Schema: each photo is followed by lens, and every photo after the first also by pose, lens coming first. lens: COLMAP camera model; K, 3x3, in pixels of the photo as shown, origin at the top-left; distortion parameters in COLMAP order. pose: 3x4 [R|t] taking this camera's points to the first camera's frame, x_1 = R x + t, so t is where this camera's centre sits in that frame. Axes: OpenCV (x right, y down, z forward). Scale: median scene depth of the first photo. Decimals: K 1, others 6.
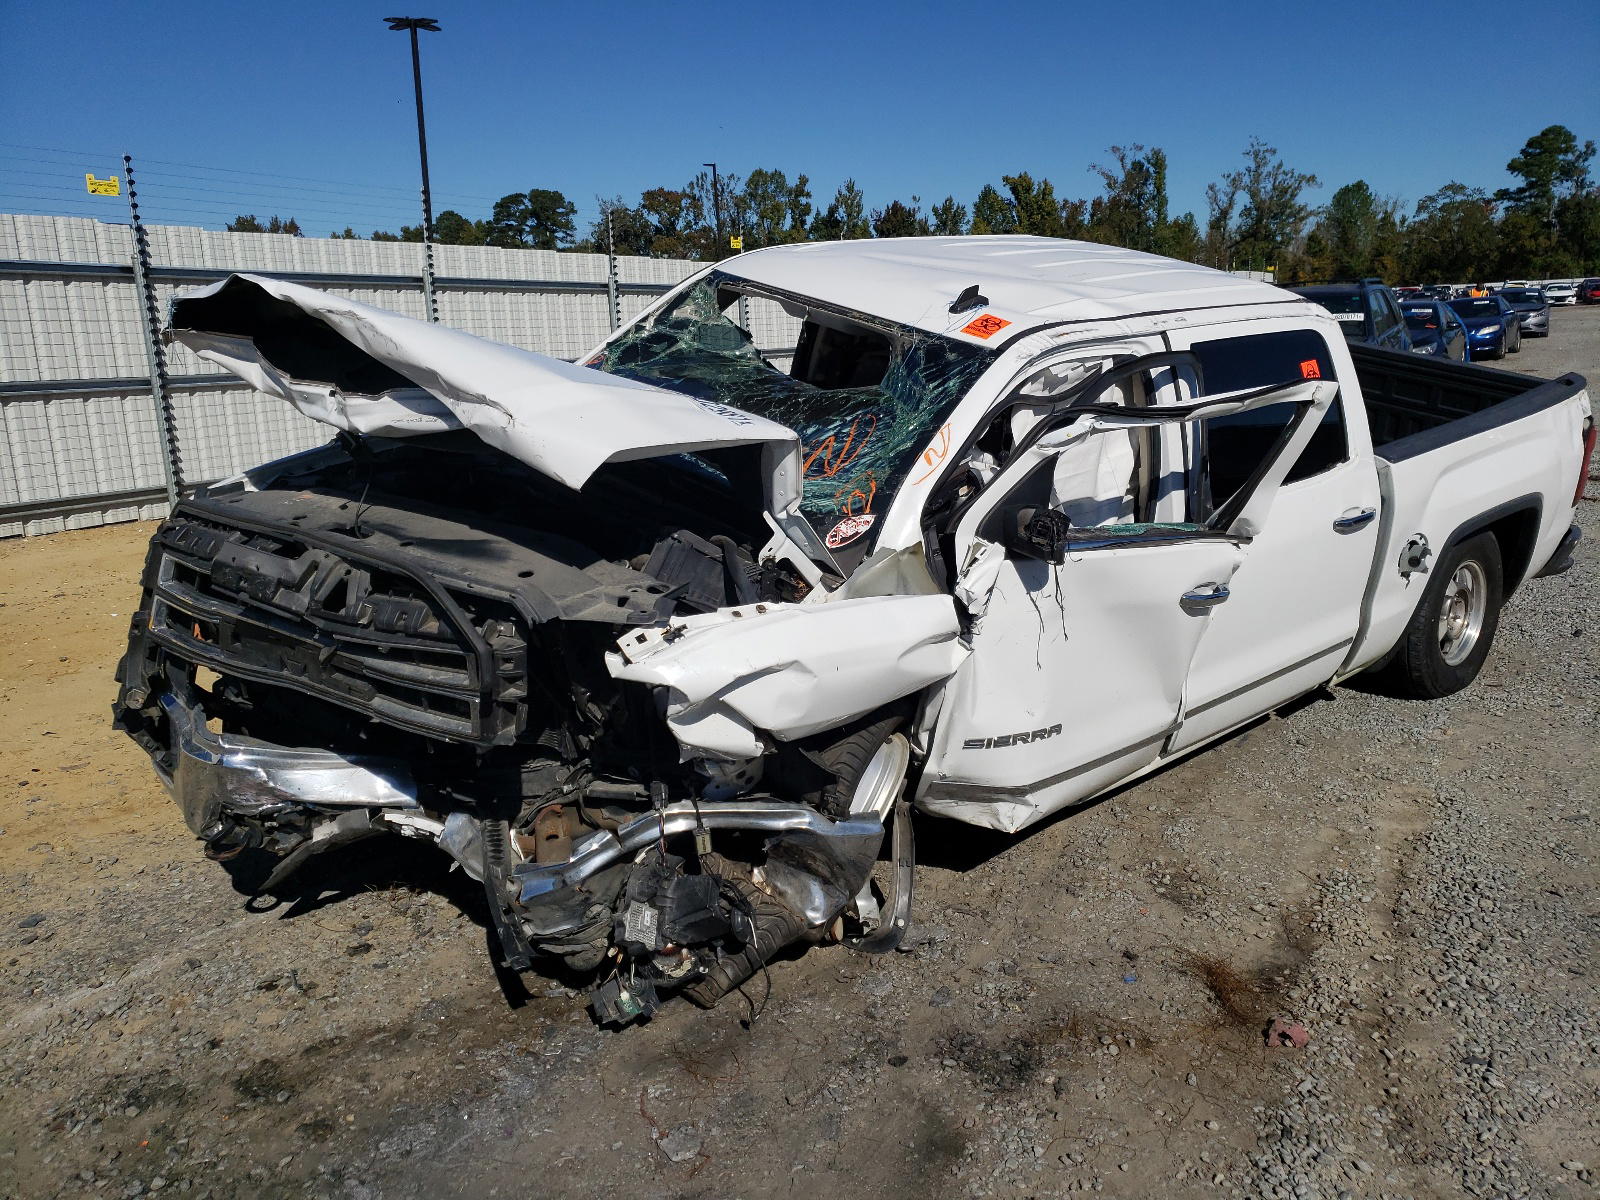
lens RADIAL K [[1296.8, 0, 805.1], [0, 1296.8, 600.6], [0, 0, 1]] dist [0.029185, -0.001901]
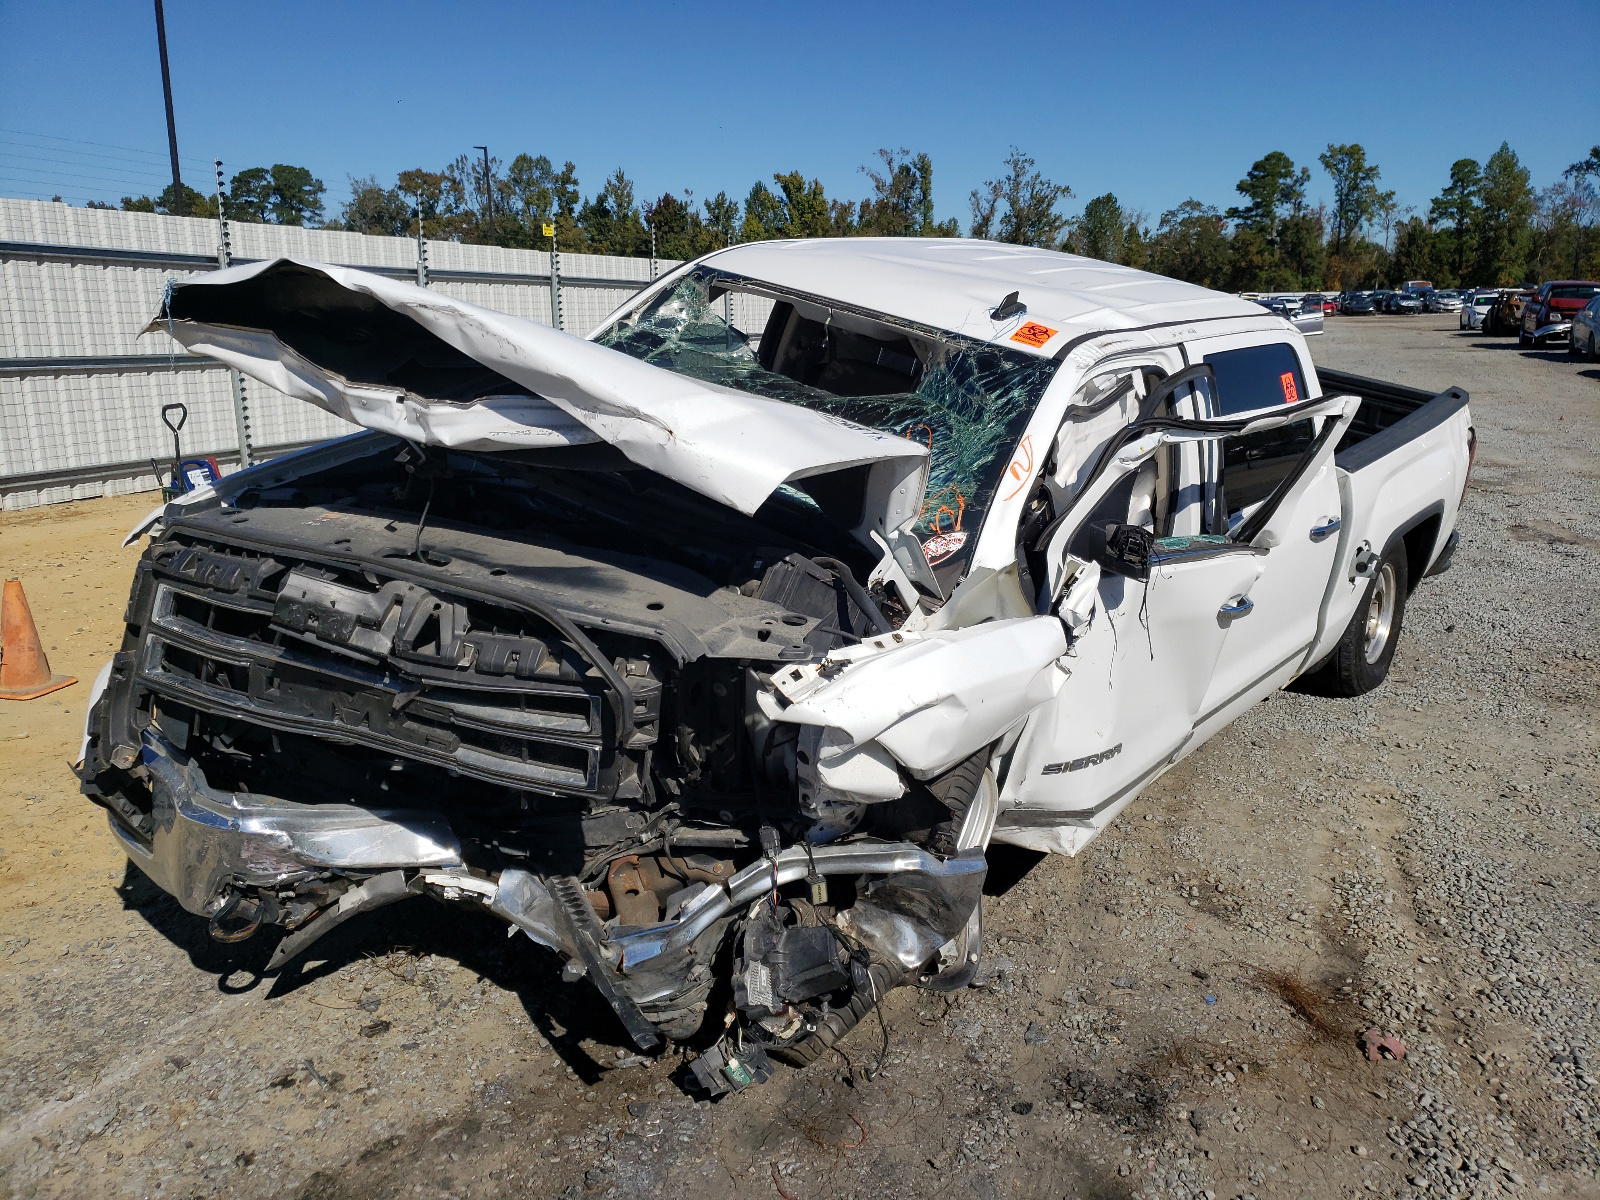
lens RADIAL K [[1296.8, 0, 805.1], [0, 1296.8, 600.6], [0, 0, 1]] dist [0.029185, -0.001901]
pose [[0.981690, -0.016840, 0.189739, -0.243060], [0.016100, 0.999856, 0.005443, -0.023460], [-0.189803, -0.002289, 0.981819, 0.090410]]
